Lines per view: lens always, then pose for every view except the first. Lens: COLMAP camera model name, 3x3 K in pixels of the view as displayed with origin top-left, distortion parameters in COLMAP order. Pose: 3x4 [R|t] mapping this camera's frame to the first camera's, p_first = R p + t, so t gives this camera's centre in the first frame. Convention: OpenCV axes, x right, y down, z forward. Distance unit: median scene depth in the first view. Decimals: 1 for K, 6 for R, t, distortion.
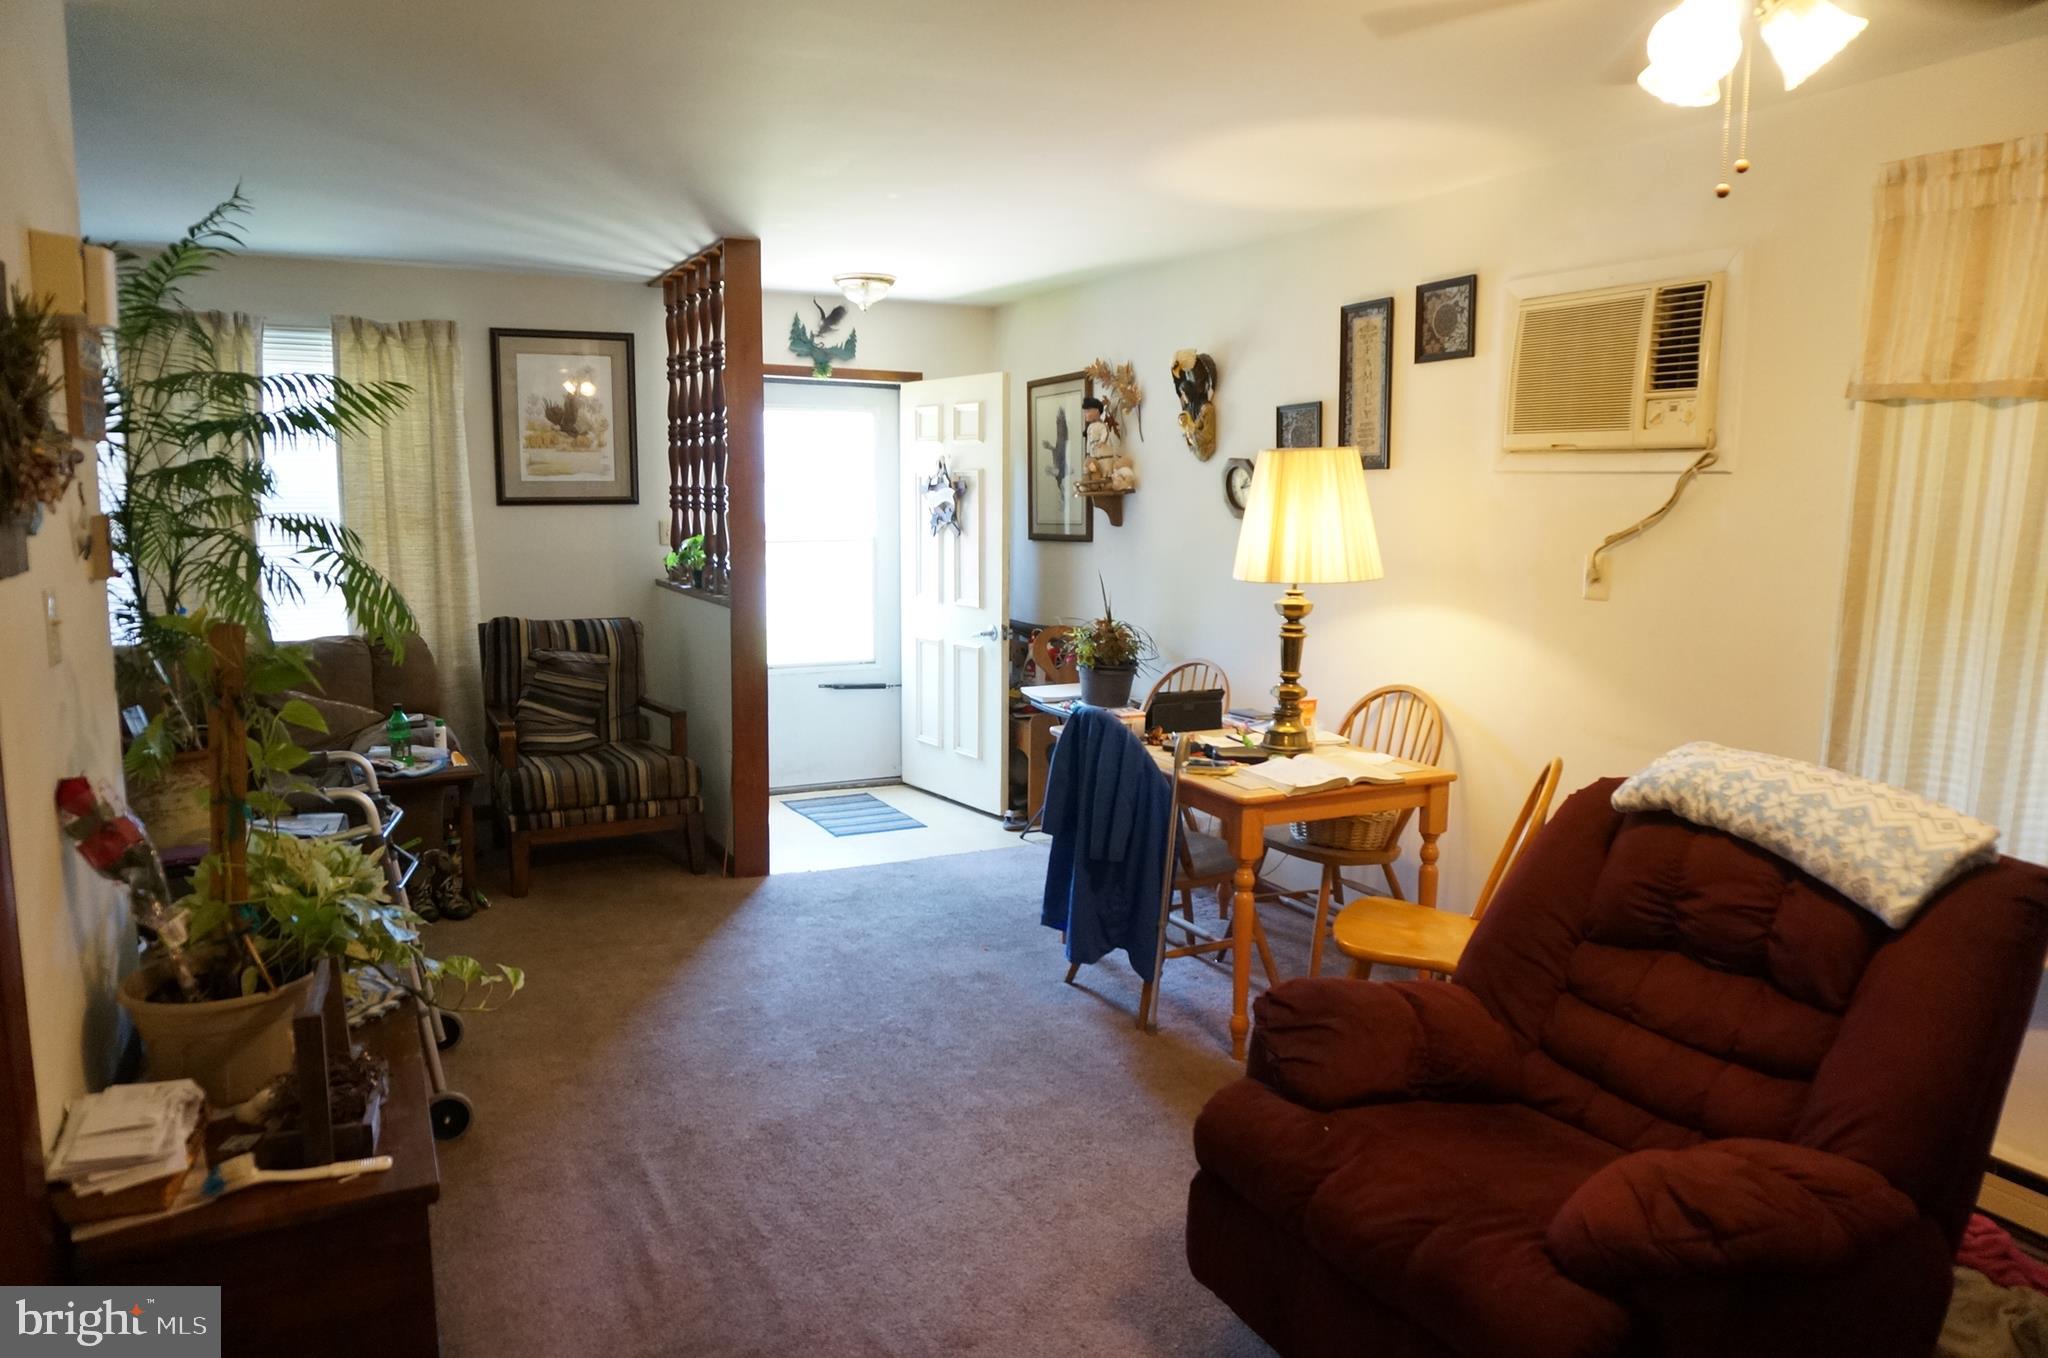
lens RADIAL K [[1386.3, 0, 1022.1], [0, 1386.3, 686.4], [0, 0, 1]] dist [-0.008202, -0.001176]
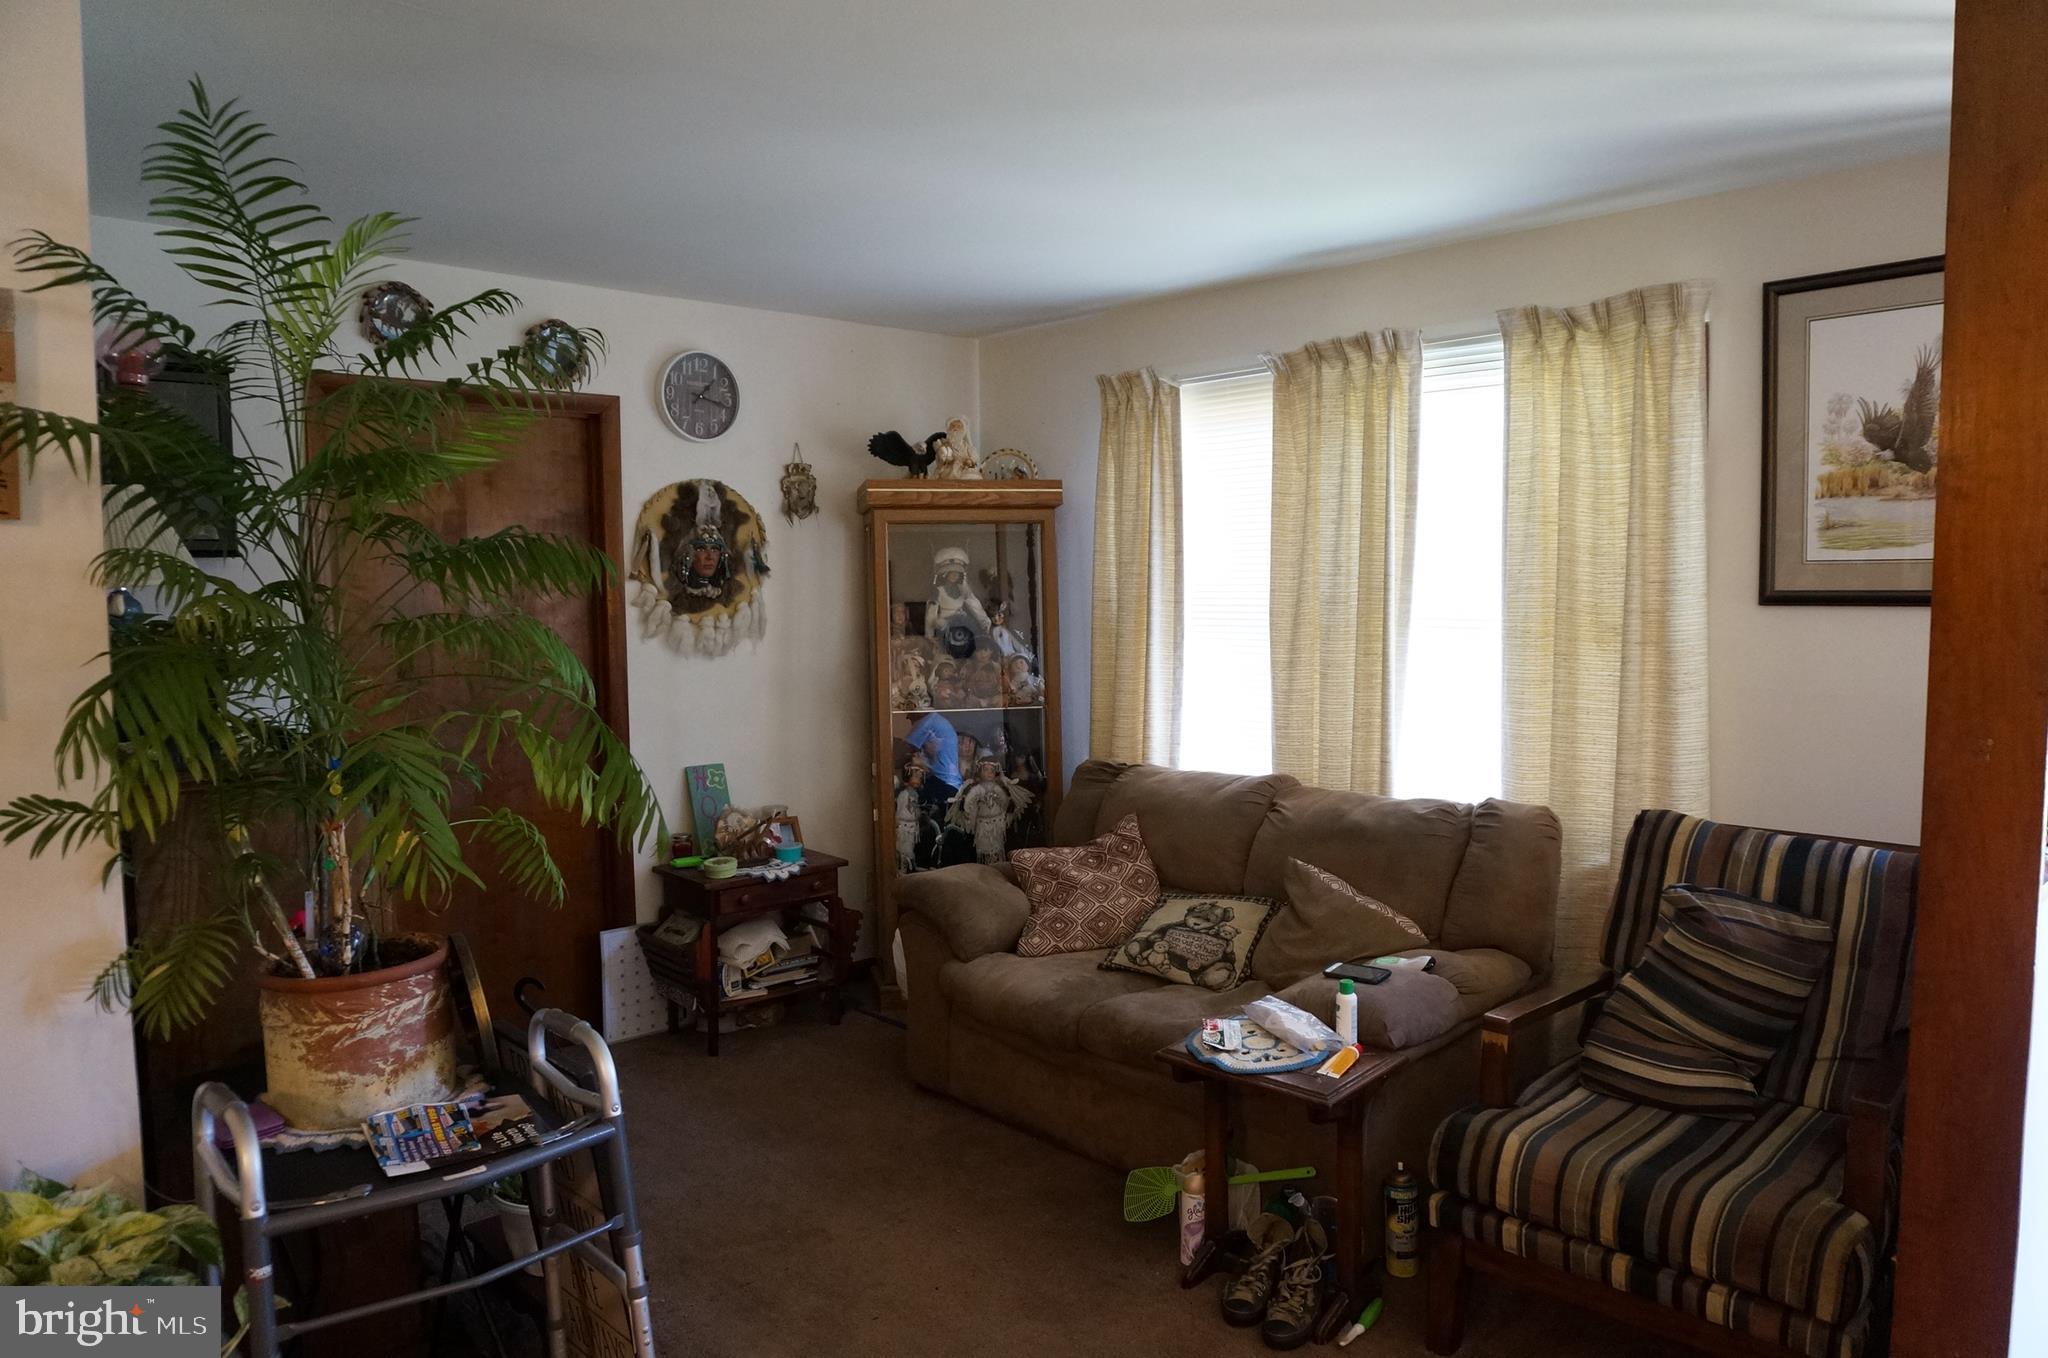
lens RADIAL K [[1386.3, 0, 1024.3], [0, 1386.3, 675.7], [0, 0, 1]] dist [-0.008202, -0.001176]
pose [[0.286368, 0.067314, -0.955752, 0.067754], [-0.127764, 0.991303, 0.031536, -0.087134], [0.949563, 0.113079, 0.292478, 0.594575]]
